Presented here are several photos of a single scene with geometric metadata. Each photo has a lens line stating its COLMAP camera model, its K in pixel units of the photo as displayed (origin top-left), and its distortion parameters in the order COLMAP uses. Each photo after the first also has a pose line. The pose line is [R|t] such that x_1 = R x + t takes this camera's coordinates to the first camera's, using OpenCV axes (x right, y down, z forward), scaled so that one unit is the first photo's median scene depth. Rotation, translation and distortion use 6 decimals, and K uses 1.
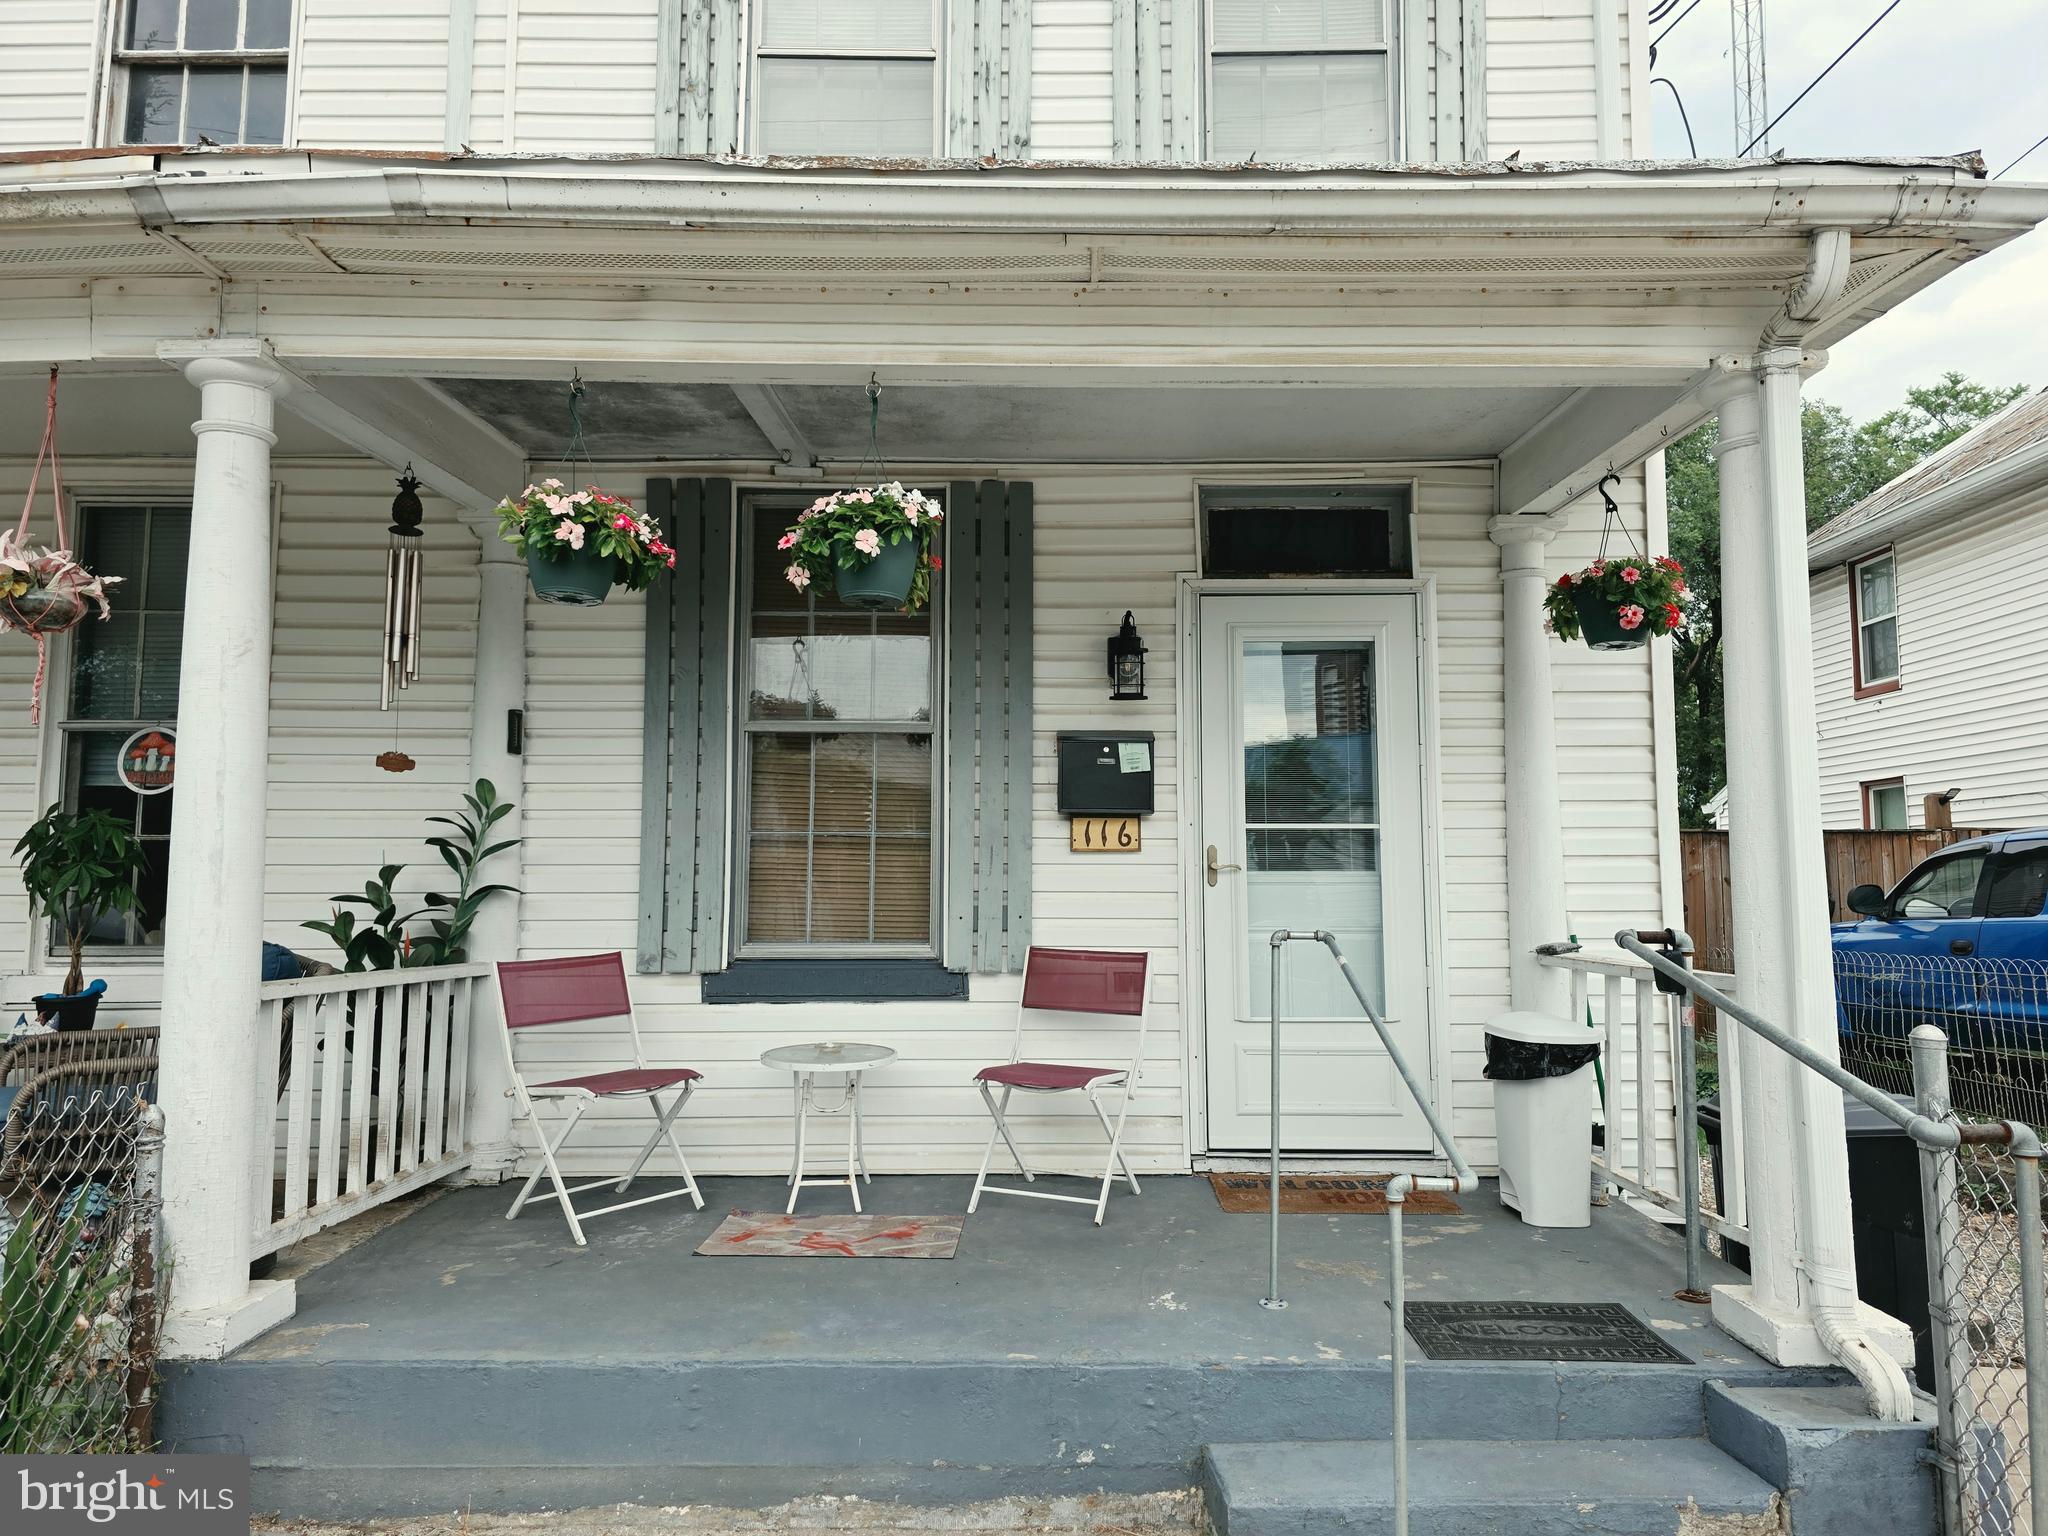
lens RADIAL K [[1400.2, 0, 1070.4], [0, 1400.2, 768.7], [0, 0, 1]] dist [0.093519, -0.089380]
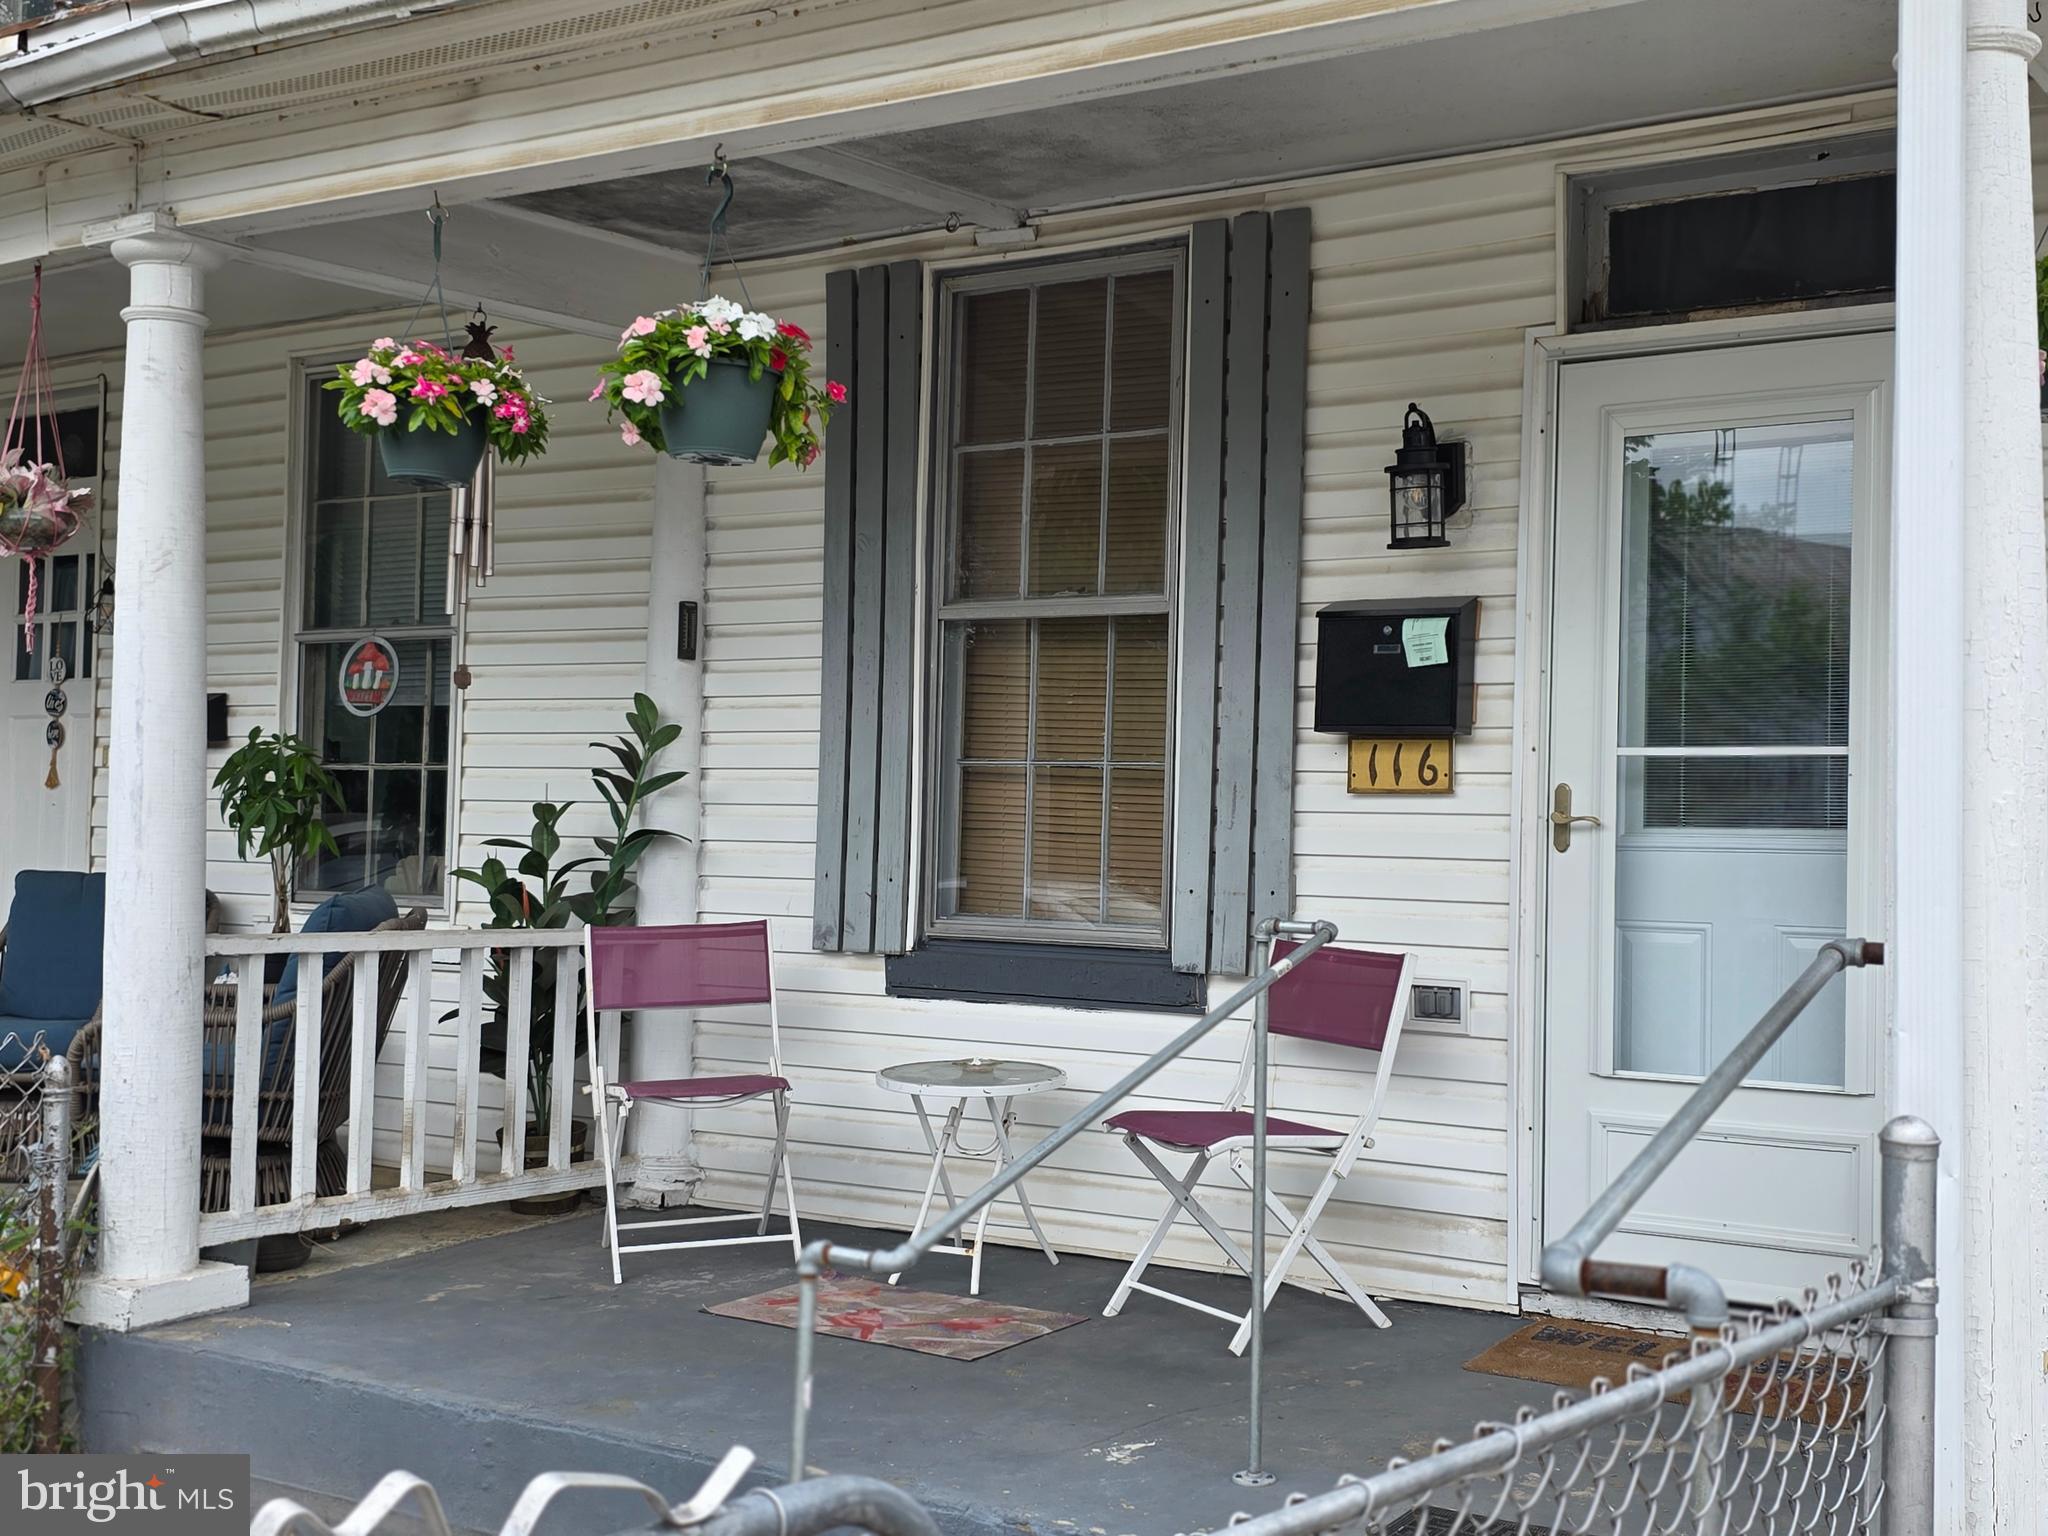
lens RADIAL K [[2394.9, 0, 1024.0], [0, 2394.9, 768.0], [0, 0, 1]] dist [0.185806, -0.439257]
pose [[0.837489, 0.001475, -0.546452, 0.480851], [0.028933, 0.998474, 0.047037, -0.007633], [0.545688, -0.055203, 0.836168, 0.008029]]
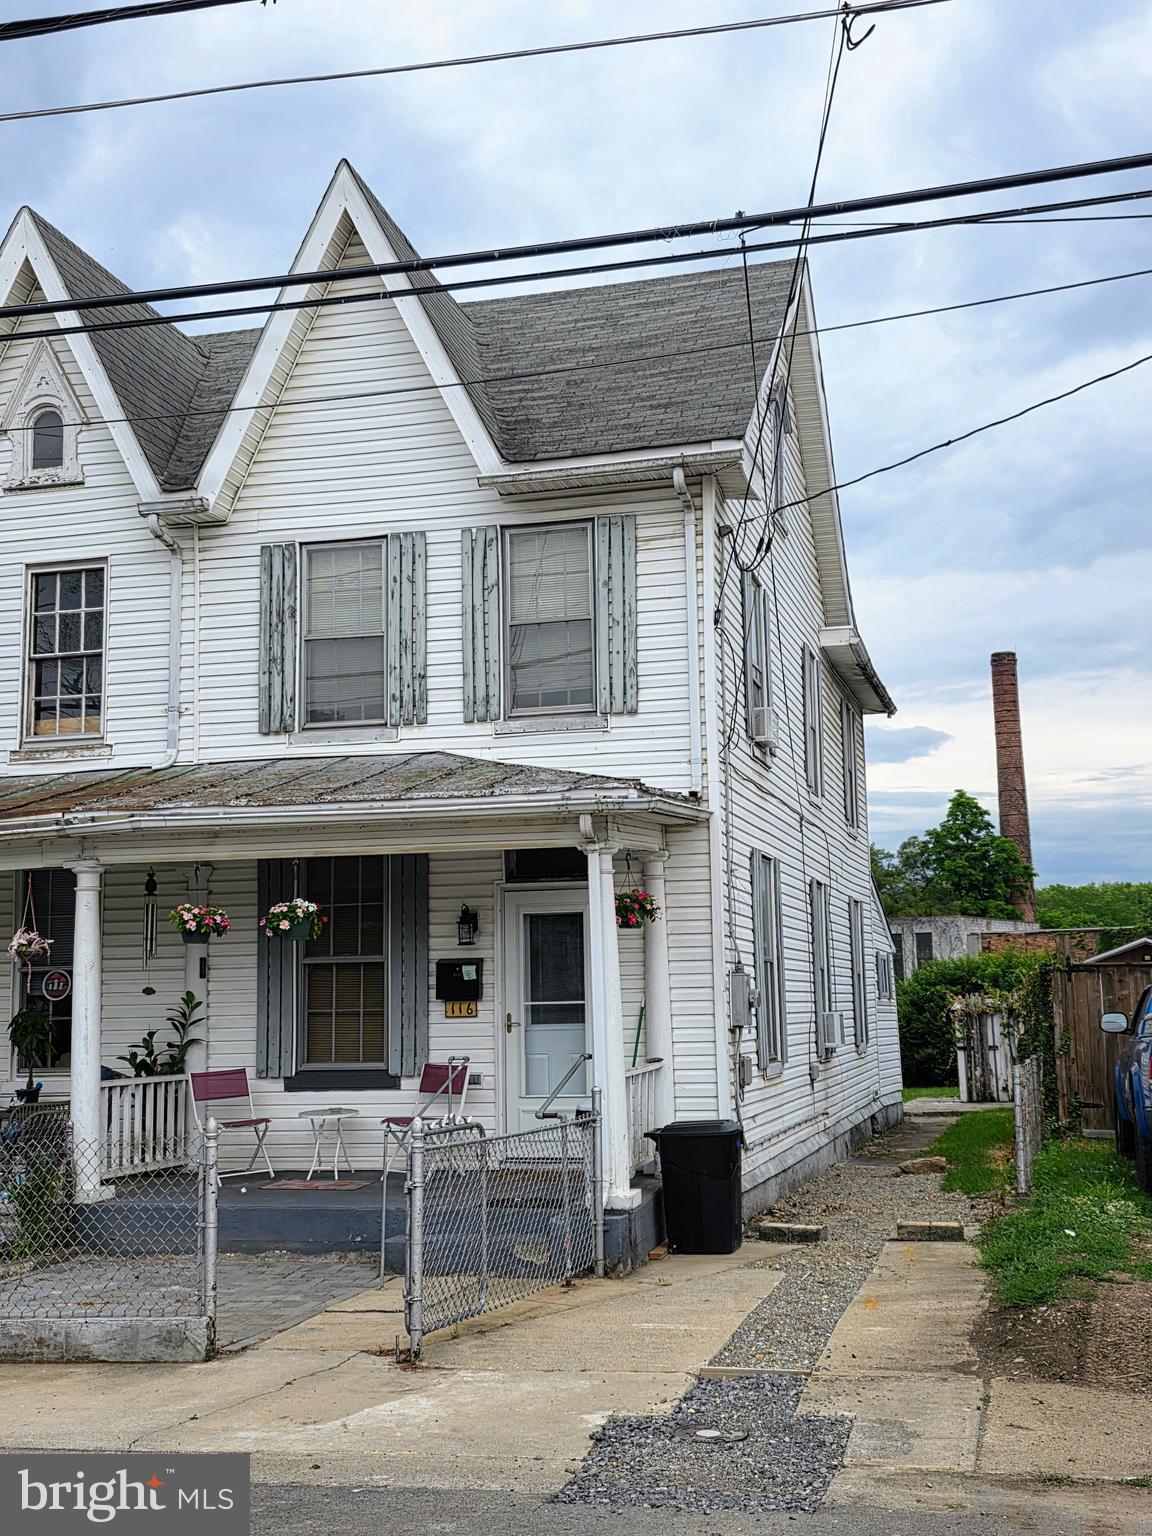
lens RADIAL K [[1780.3, 0, 607.1], [0, 1780.3, 766.8], [0, 0, 1]] dist [0.116615, -0.053592]
pose [[0.970104, -0.050018, -0.237479, 0.907151], [0.041573, 0.998317, -0.040439, -0.201562], [0.239102, 0.029358, 0.970551, -1.583191]]
